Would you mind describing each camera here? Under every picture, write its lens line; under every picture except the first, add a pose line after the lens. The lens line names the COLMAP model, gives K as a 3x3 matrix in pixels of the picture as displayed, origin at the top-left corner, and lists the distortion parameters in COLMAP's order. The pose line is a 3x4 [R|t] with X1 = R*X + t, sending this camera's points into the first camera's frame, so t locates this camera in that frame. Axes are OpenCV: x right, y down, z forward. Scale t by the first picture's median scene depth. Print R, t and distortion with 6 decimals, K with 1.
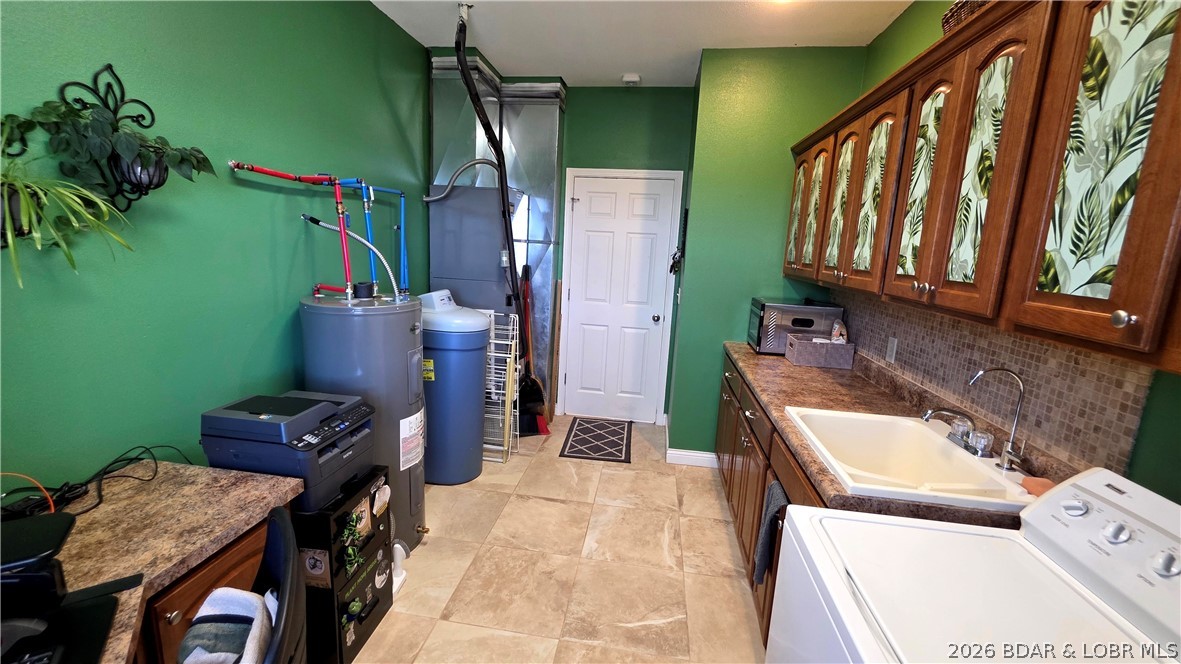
lens RADIAL K [[476.5, 0, 590.3], [0, 476.5, 328.3], [0, 0, 1]] dist [-0.001361, 0.001264]
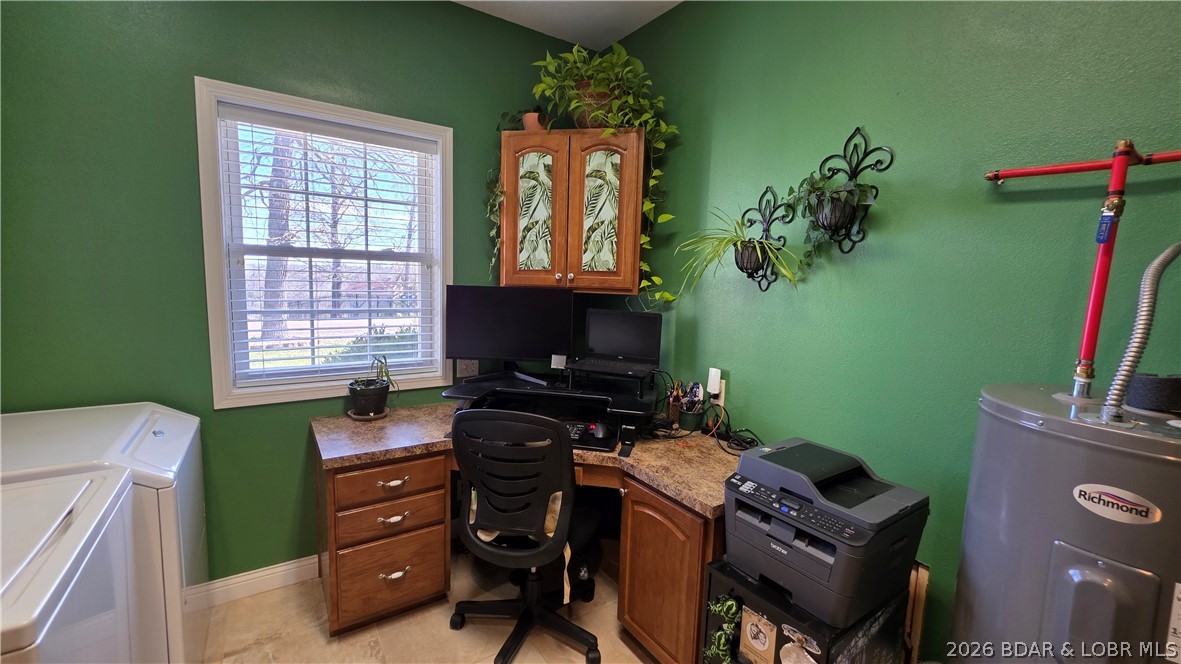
lens RADIAL K [[476.5, 0, 583.2], [0, 476.5, 329.3], [0, 0, 1]] dist [-0.001361, 0.001264]
pose [[-0.740890, 0.001481, -0.671625, 0.273737], [-0.186169, 0.960360, 0.207487, -0.205313], [0.645309, 0.278760, -0.711245, 1.578388]]
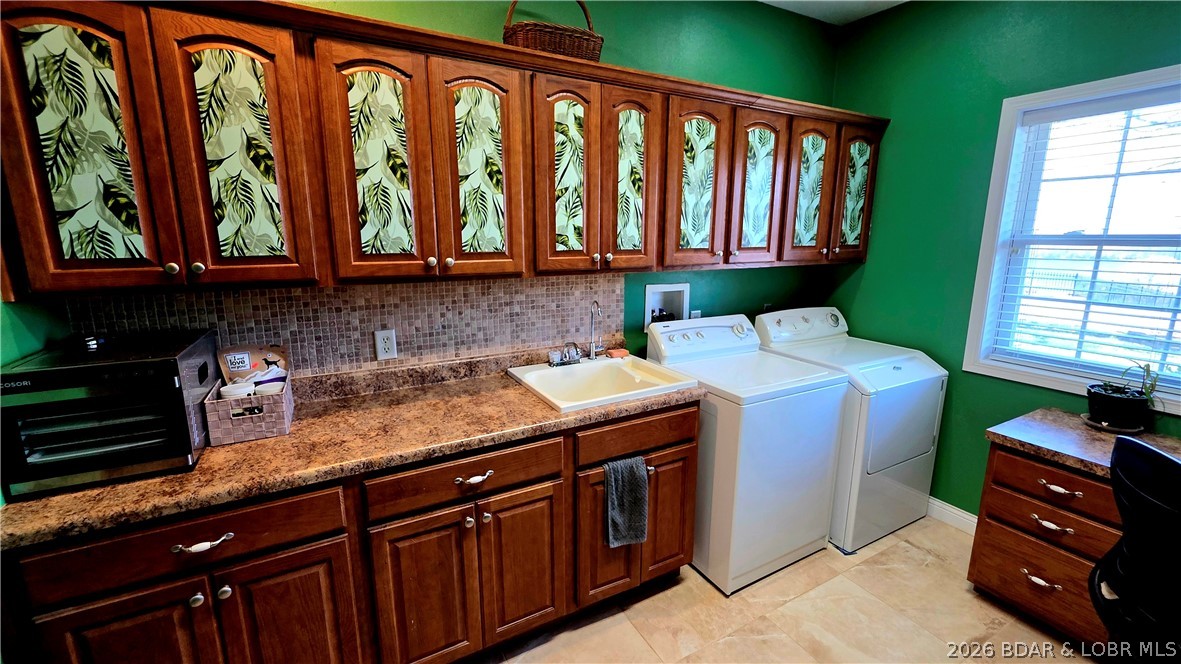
lens RADIAL K [[476.5, 0, 584.8], [0, 476.5, 330.8], [0, 0, 1]] dist [-0.001361, 0.001264]
pose [[-0.595234, -0.207215, 0.776375, -0.408260], [0.114458, 0.934463, 0.337161, -0.382643], [-0.795359, 0.289552, -0.532507, 1.969078]]
